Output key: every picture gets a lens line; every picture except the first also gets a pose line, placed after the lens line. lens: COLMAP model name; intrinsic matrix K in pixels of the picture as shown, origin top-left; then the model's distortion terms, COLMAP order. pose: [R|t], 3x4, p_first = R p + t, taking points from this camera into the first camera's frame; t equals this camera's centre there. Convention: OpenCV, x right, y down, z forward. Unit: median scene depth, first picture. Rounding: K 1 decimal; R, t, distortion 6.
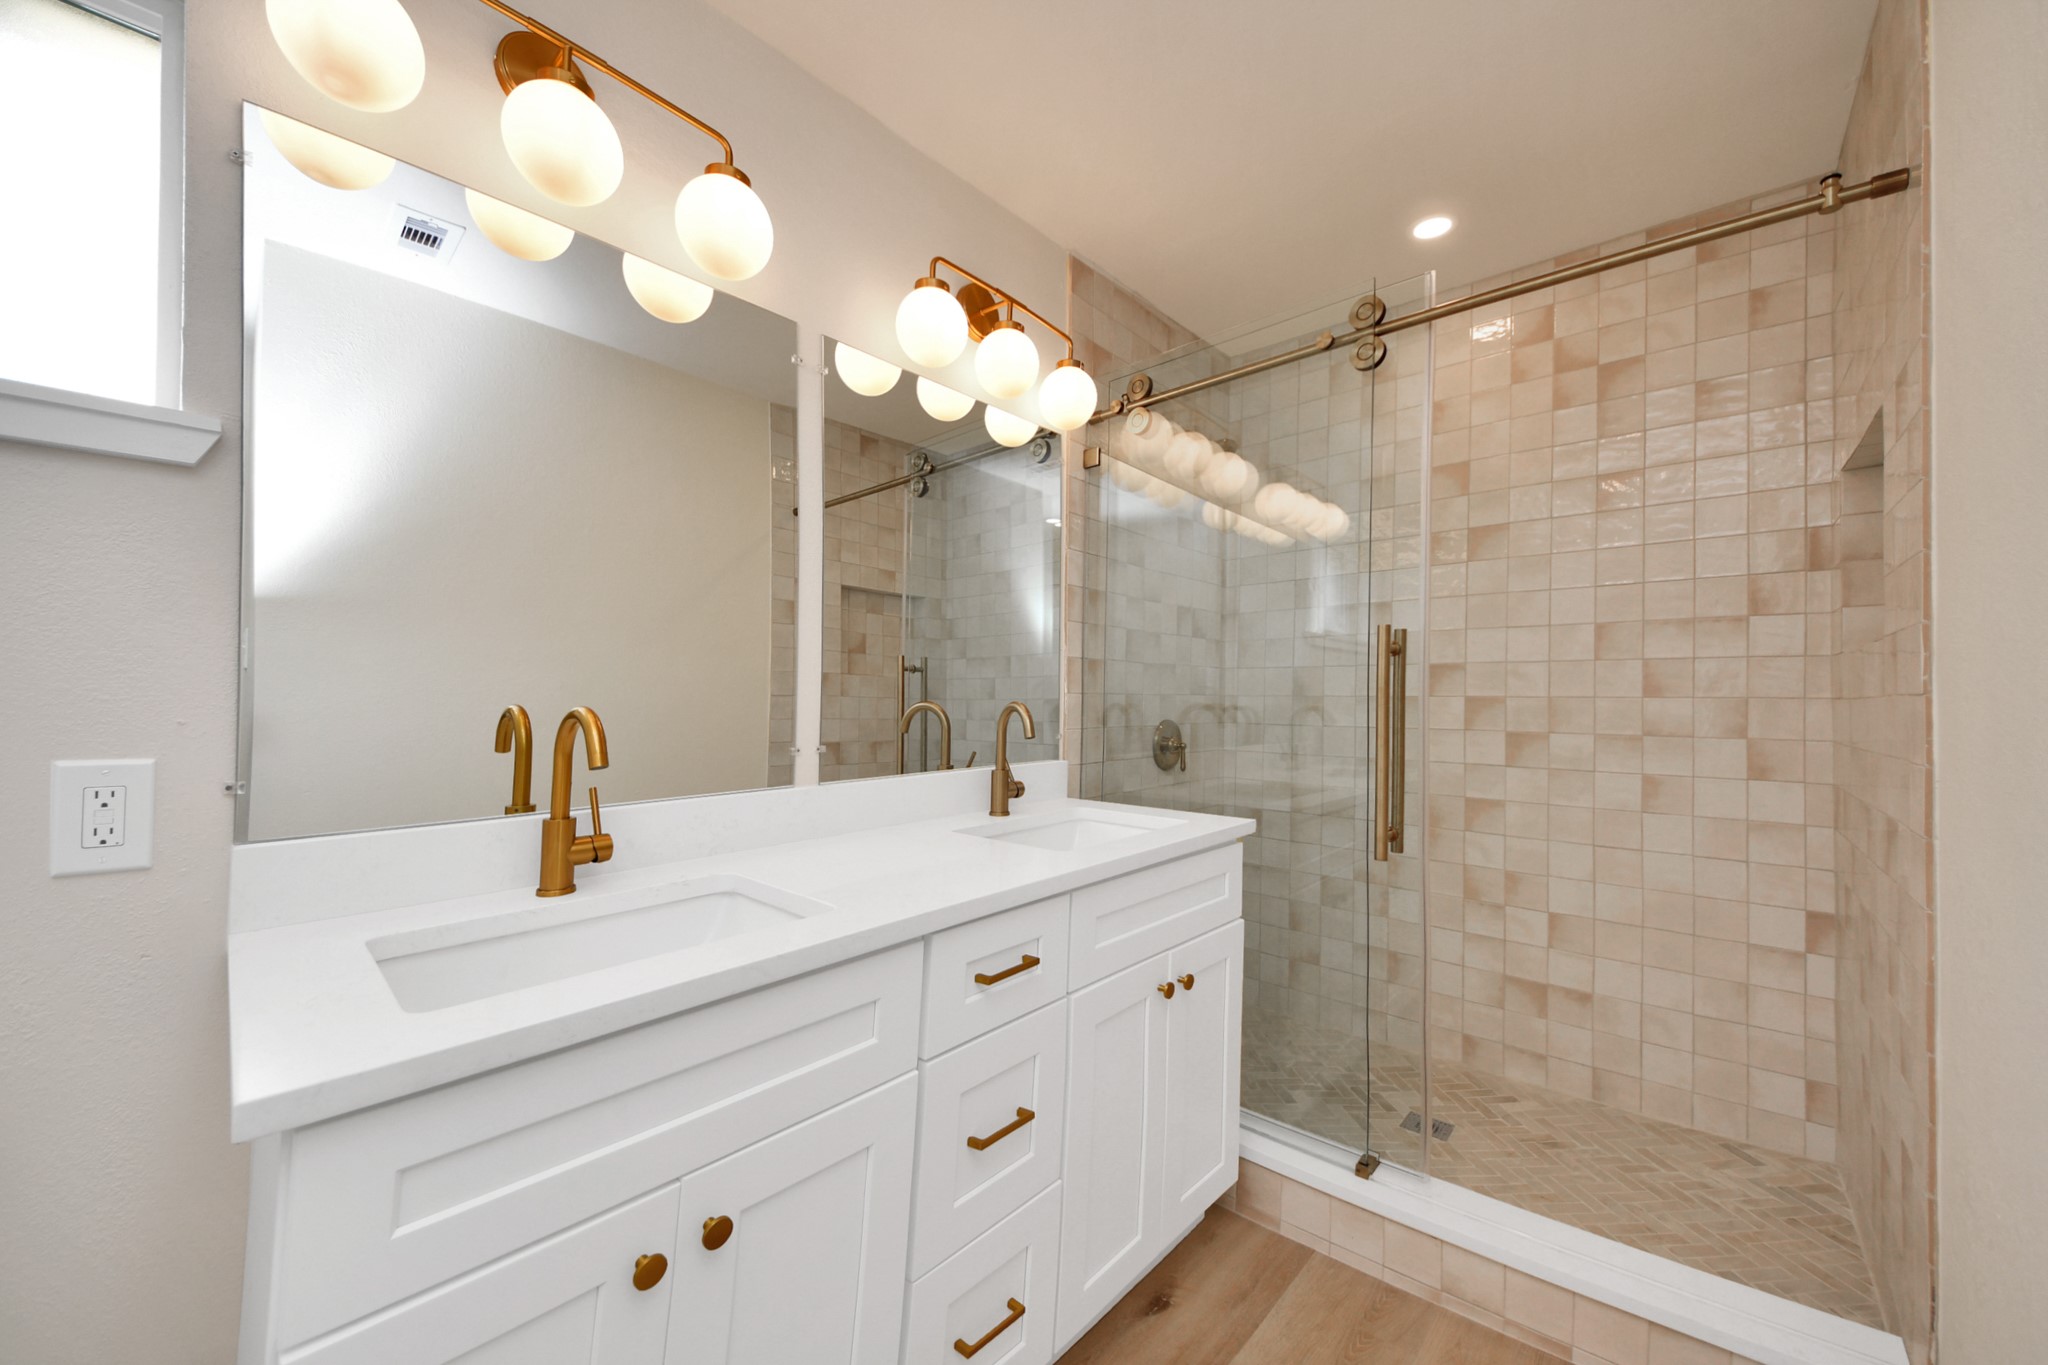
lens RADIAL K [[728.1, 0, 1022.0], [0, 728.1, 693.8], [0, 0, 1]] dist [0.019848, -0.000261]
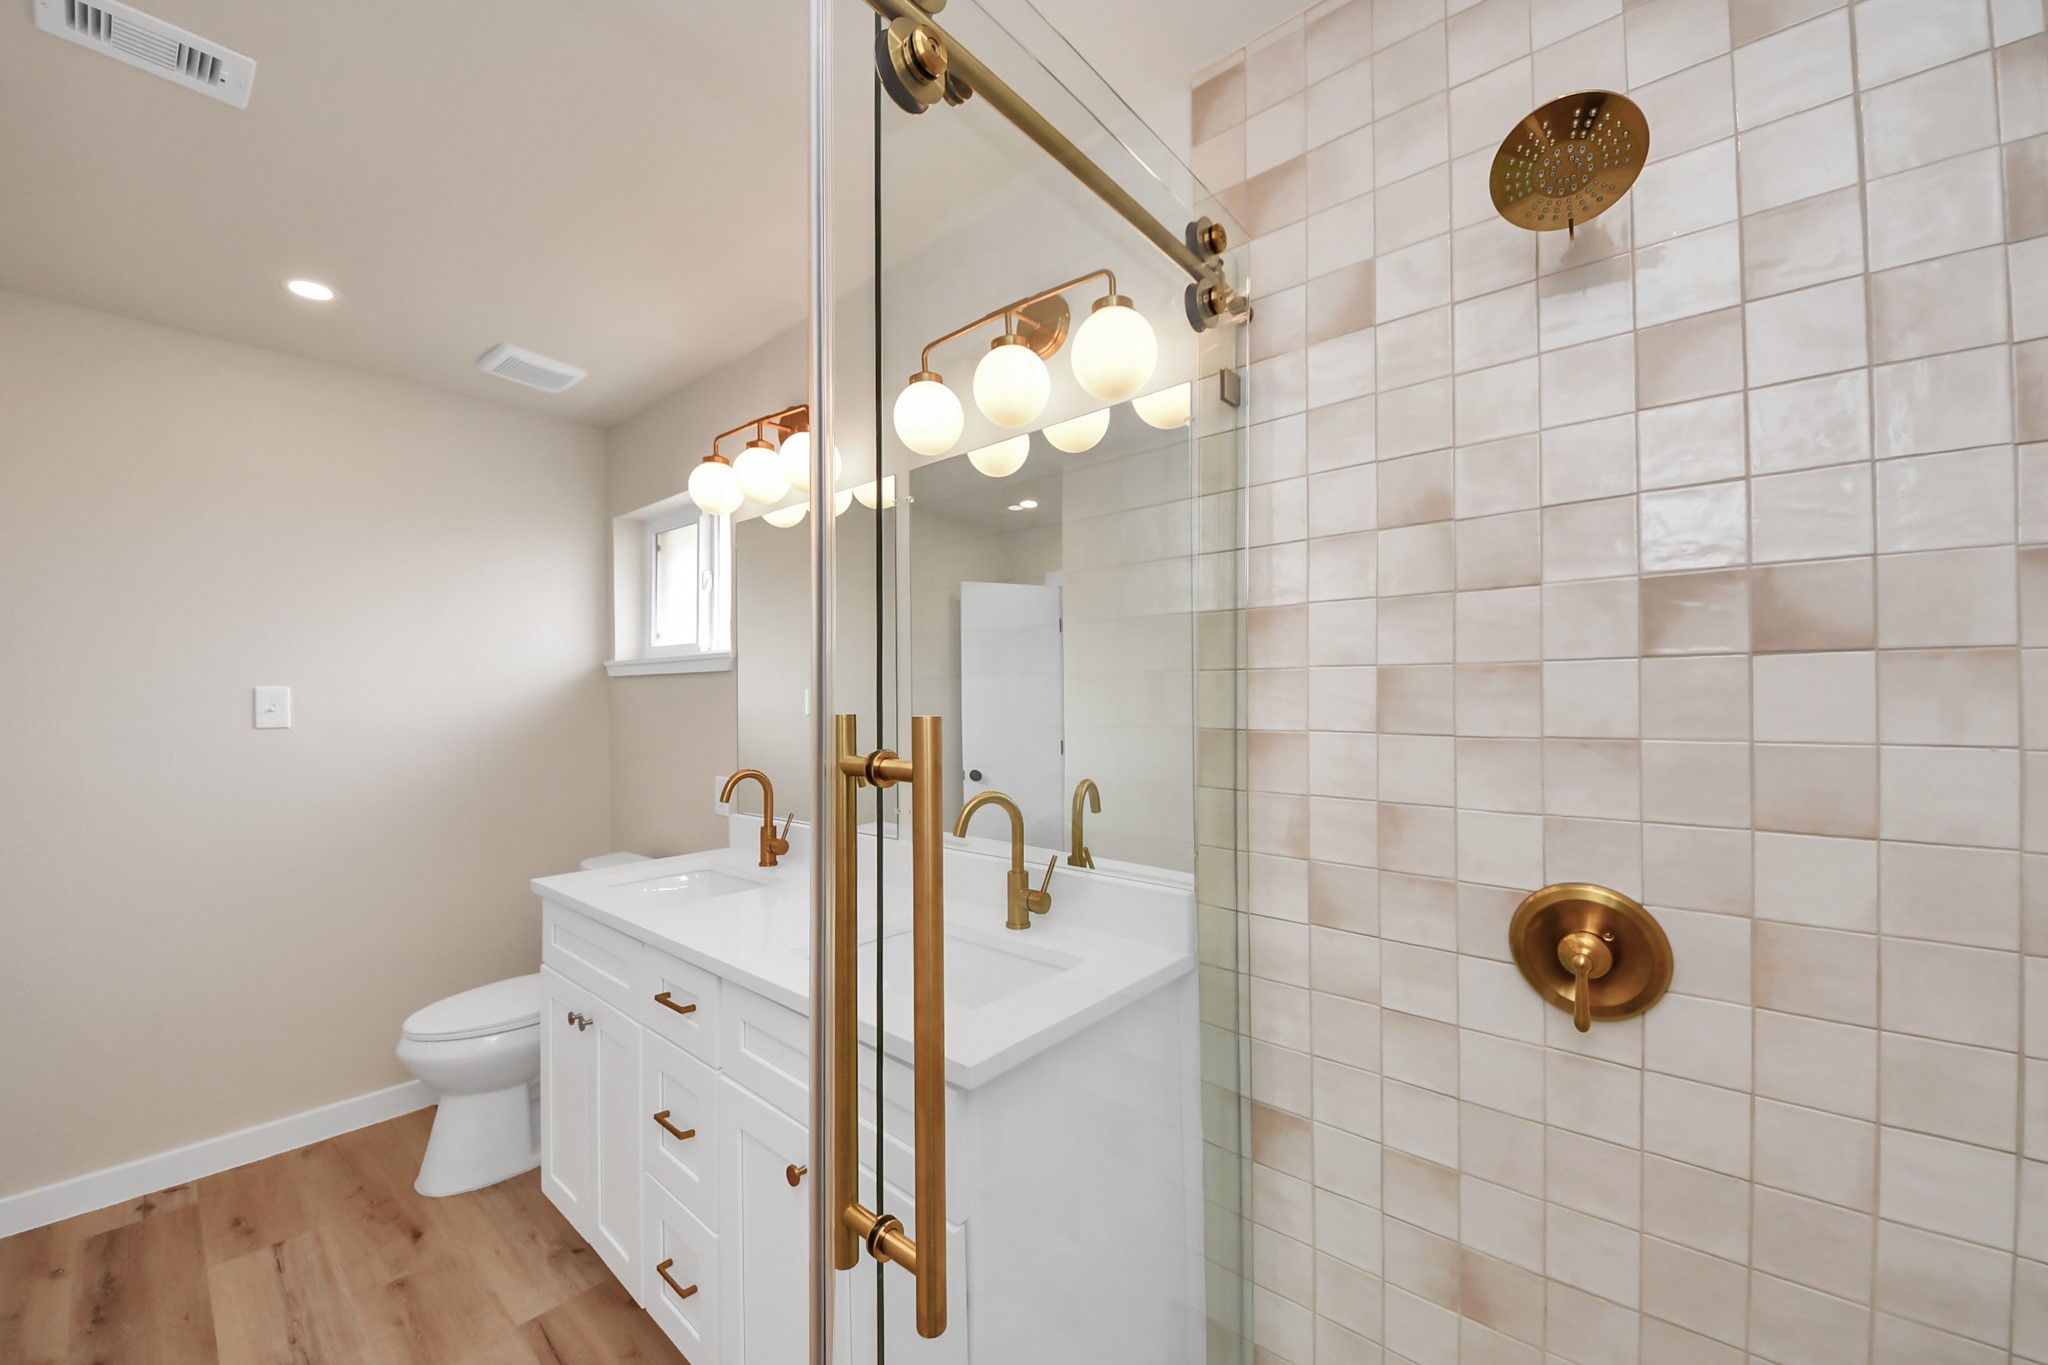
lens RADIAL K [[753.0, 0, 993.1], [0, 753.0, 676.3], [0, 0, 1]] dist [0.020677, -0.009090]
pose [[0.026295, -0.029446, -0.999220, 0.797667], [0.015390, 0.999460, -0.029048, -0.088304], [0.999536, -0.014615, 0.026734, 0.911077]]
